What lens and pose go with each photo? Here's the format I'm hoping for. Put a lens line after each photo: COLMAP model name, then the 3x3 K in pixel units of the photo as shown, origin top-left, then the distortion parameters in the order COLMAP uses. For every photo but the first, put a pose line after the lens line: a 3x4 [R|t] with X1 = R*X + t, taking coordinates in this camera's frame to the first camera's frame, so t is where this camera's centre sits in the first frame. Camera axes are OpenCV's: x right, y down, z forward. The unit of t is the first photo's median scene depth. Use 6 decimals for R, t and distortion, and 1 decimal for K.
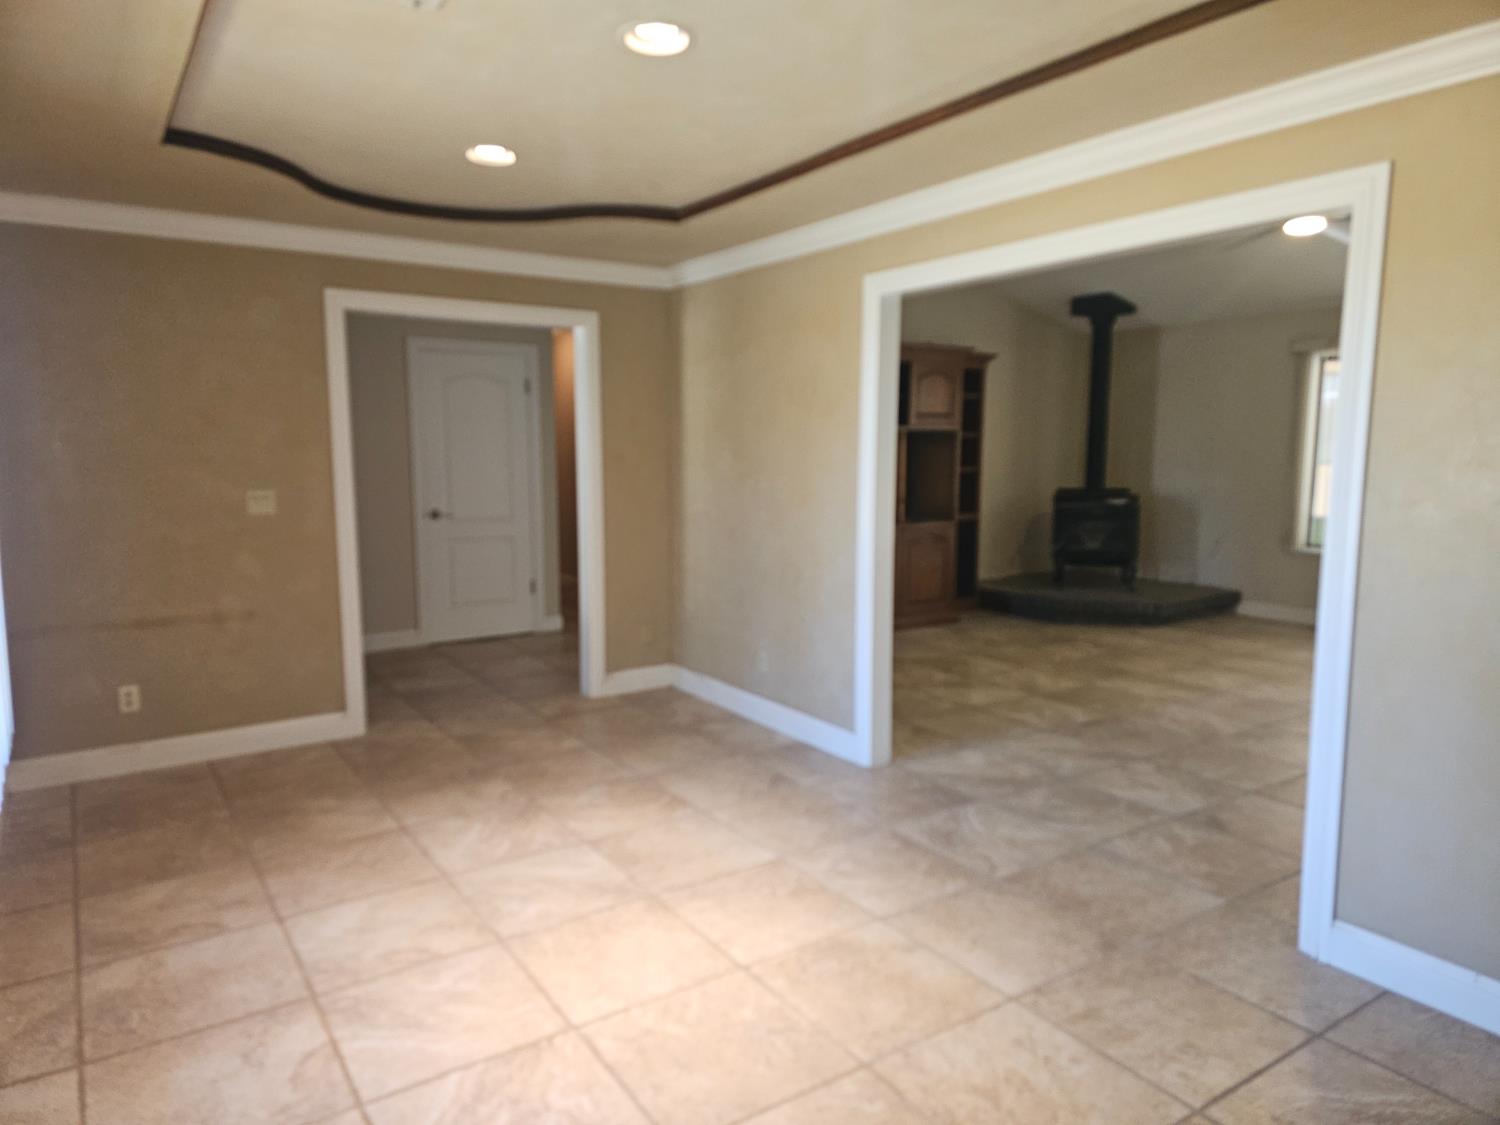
lens RADIAL K [[973.9, 0, 705.8], [0, 973.9, 557.7], [0, 0, 1]] dist [0.053803, -0.054644]
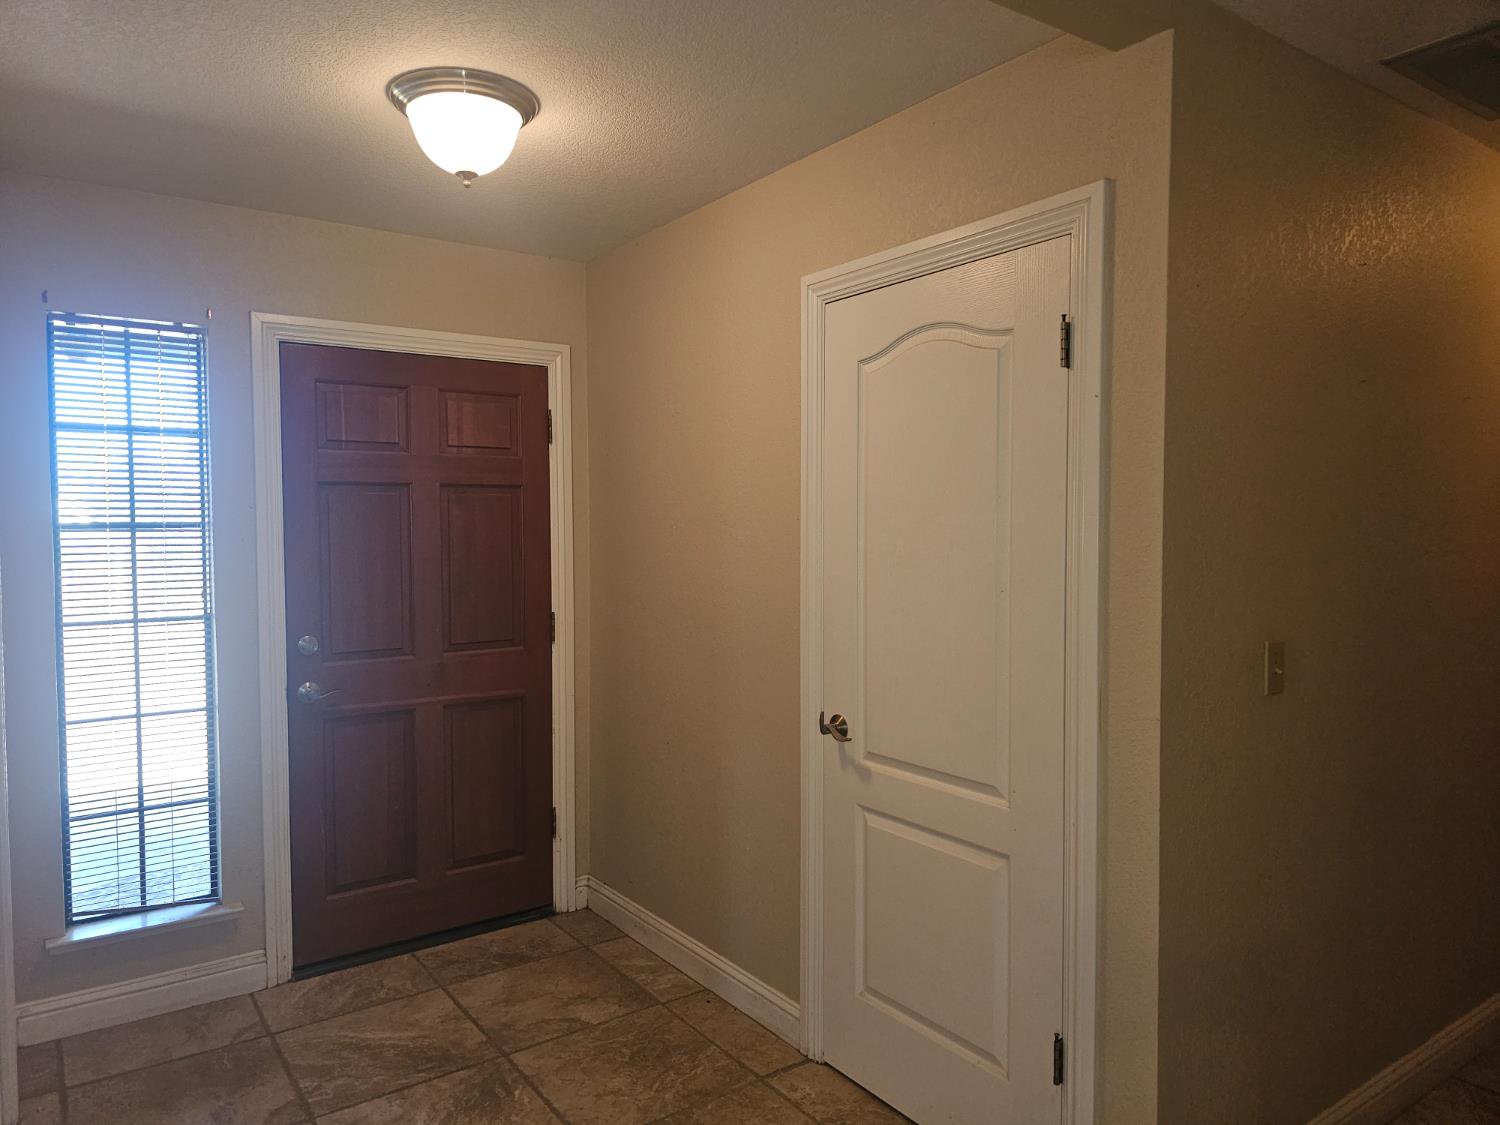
lens RADIAL K [[992.5, 0, 727.4], [0, 992.5, 571.6], [0, 0, 1]] dist [0.072049, -0.071250]
pose [[0.038232, 0.051525, -0.997940, 0.163987], [-0.116245, 0.992119, 0.046771, -0.177632], [0.992485, 0.114217, 0.043920, 1.411275]]
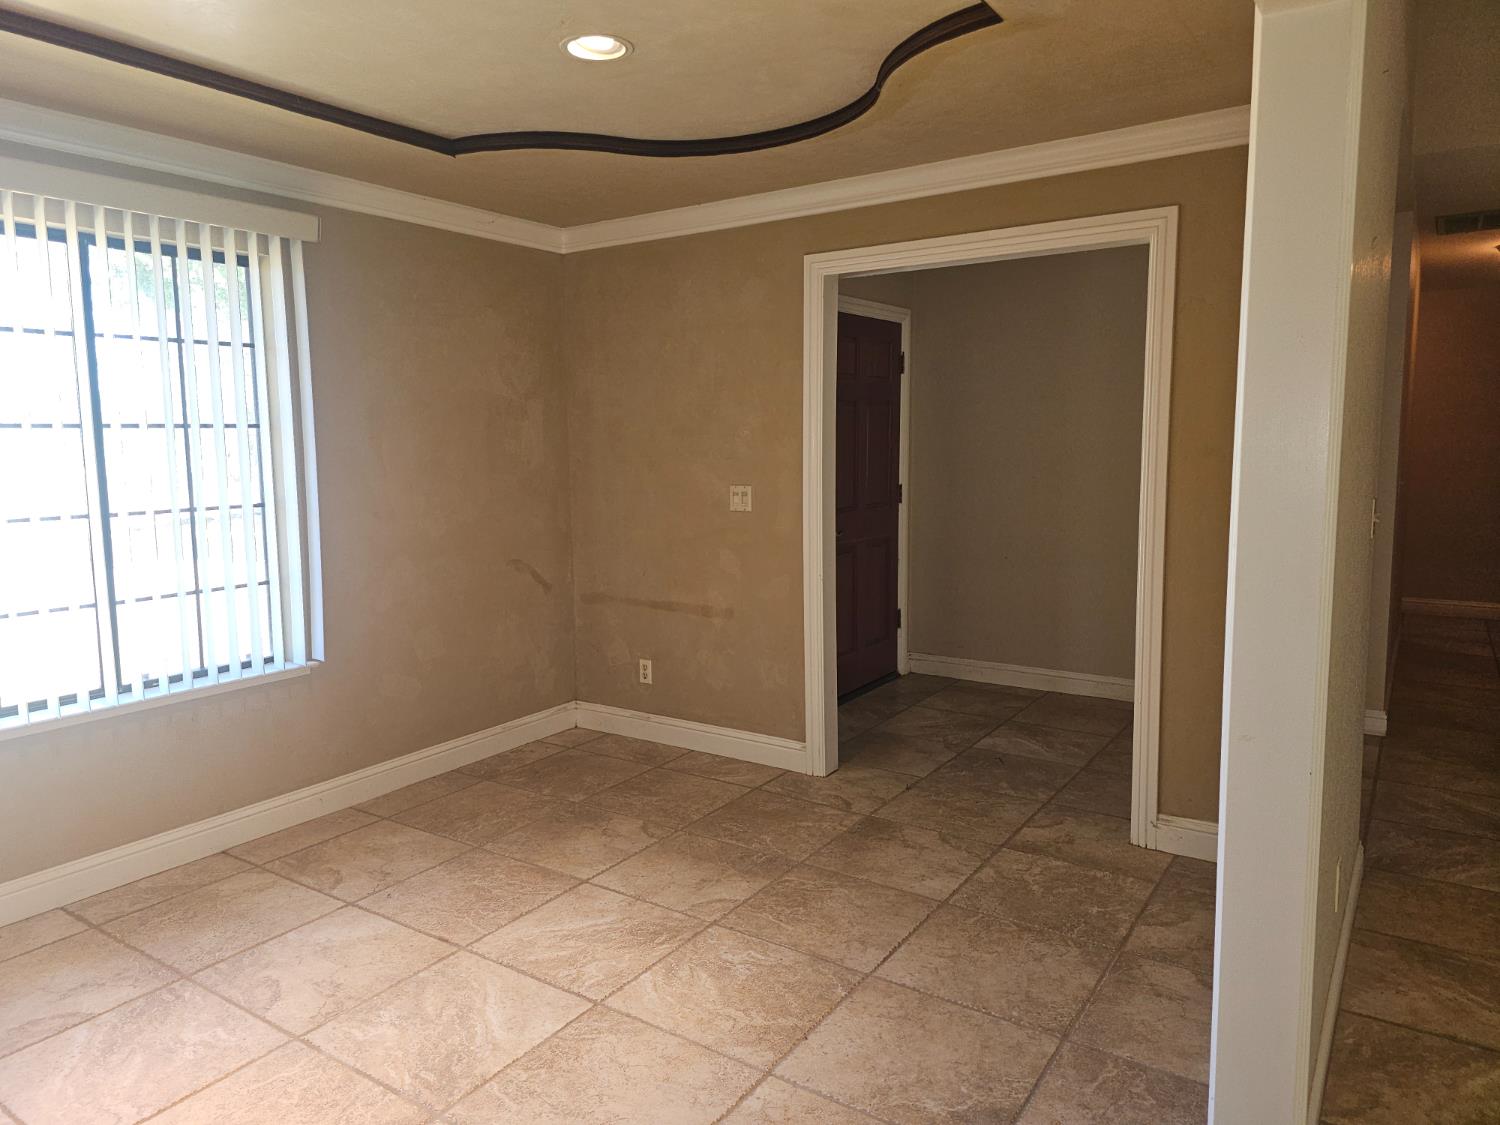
lens RADIAL K [[994.2, 0, 726.1], [0, 994.2, 543.9], [0, 0, 1]] dist [0.071379, -0.063051]
pose [[0.382823, 0.094828, -0.918942, 0.429662], [-0.097026, 0.993344, 0.062086, -0.070909], [0.918712, 0.065393, 0.389475, 0.619915]]
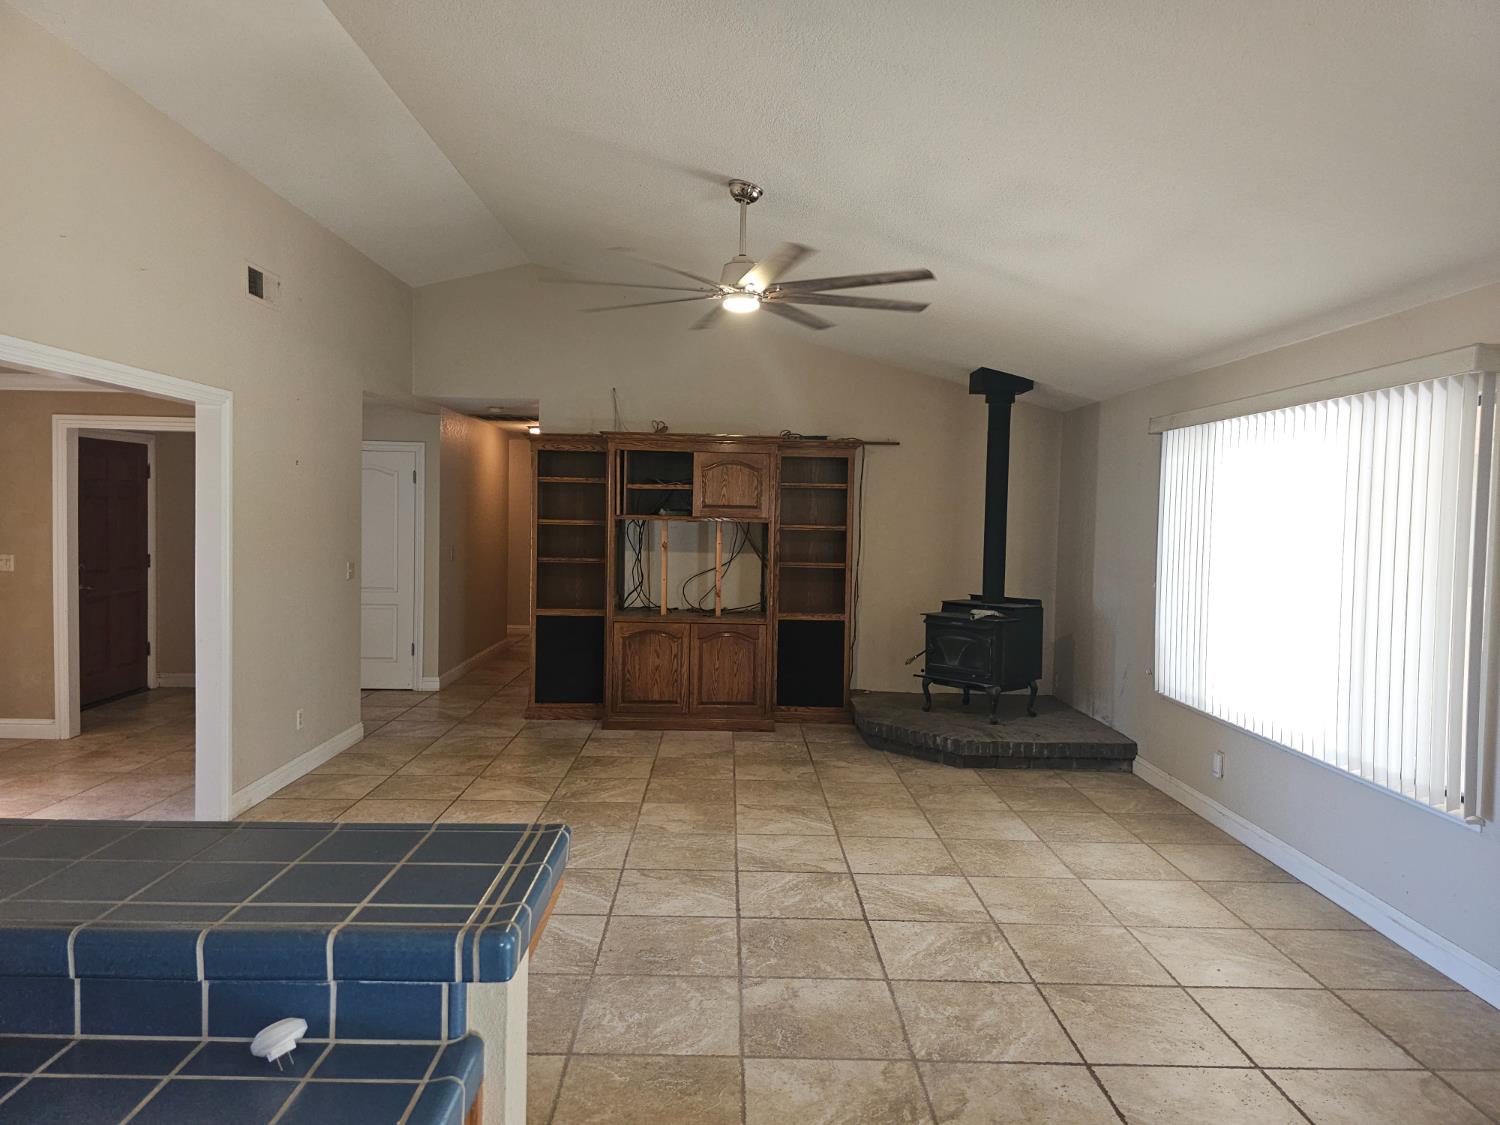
lens RADIAL K [[1003.3, 0, 752.5], [0, 1003.3, 551.4], [0, 0, 1]] dist [0.061622, -0.060254]
pose [[0.849635, 0.039753, -0.525870, 1.264563], [-0.084034, 0.994620, -0.060583, -0.074416], [0.520632, 0.095664, 0.848405, 0.305257]]
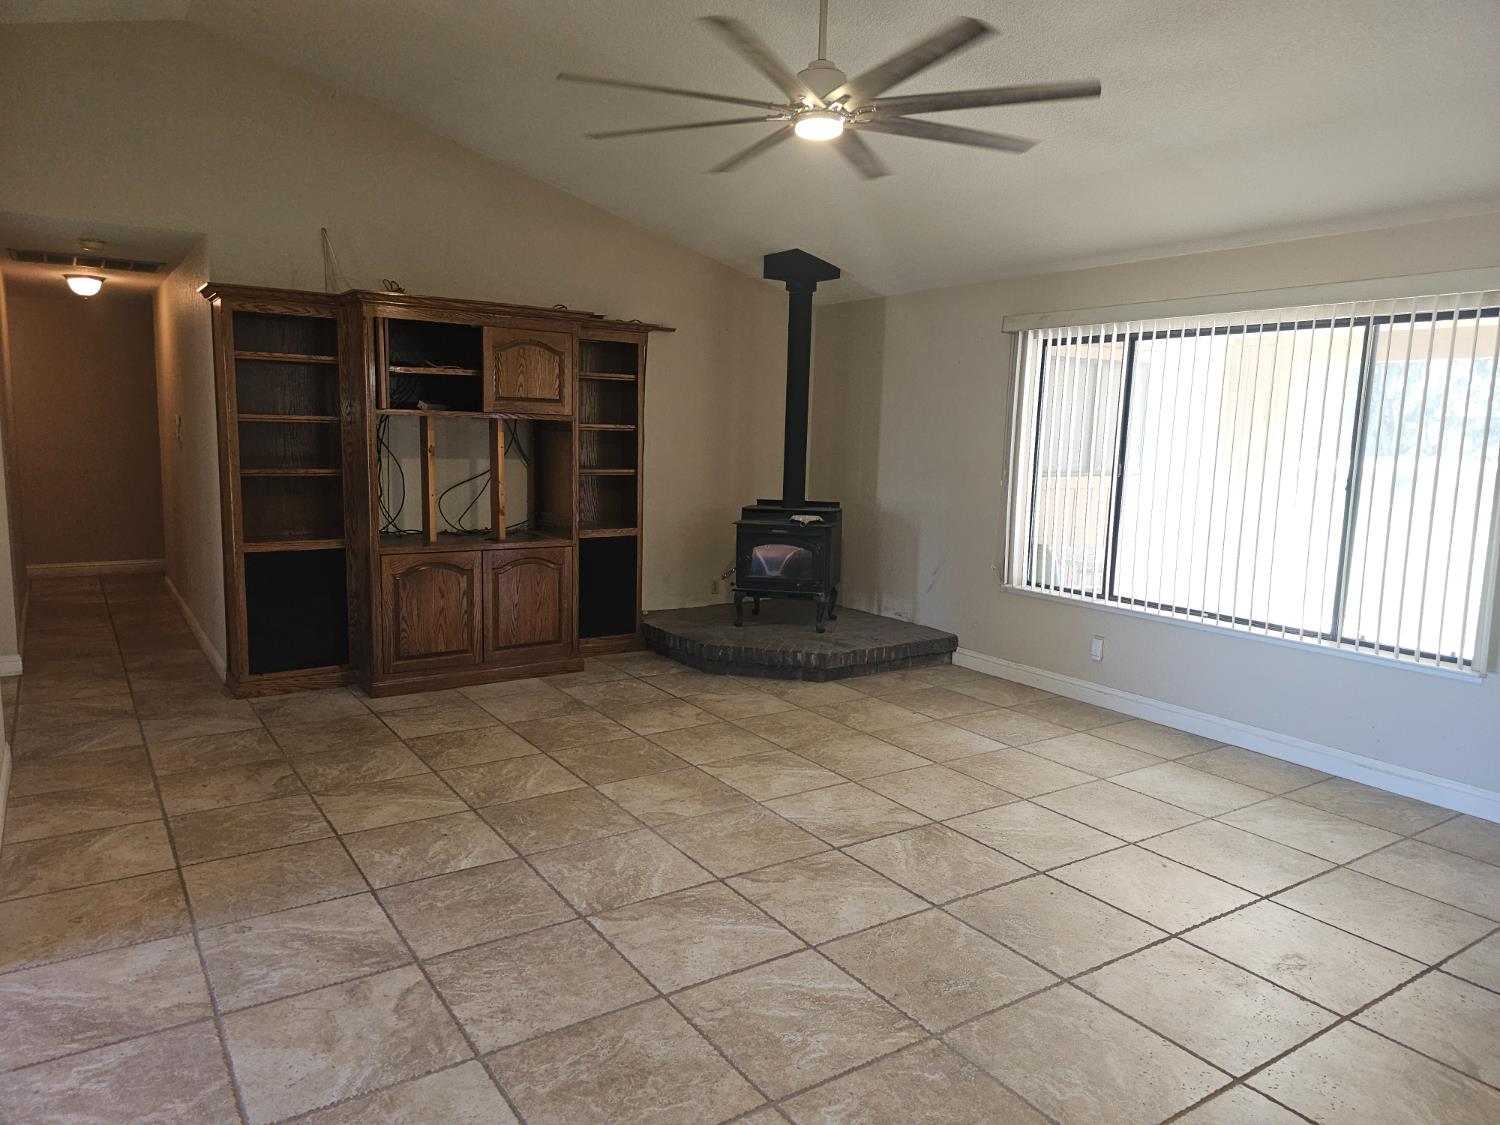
lens RADIAL K [[992.5, 0, 727.4], [0, 992.5, 571.6], [0, 0, 1]] dist [0.072049, -0.071250]
pose [[0.999590, 0.024653, 0.014593, 0.623801], [-0.025082, 0.999236, 0.029963, -0.066847], [-0.013843, -0.030317, 0.999444, 0.369277]]
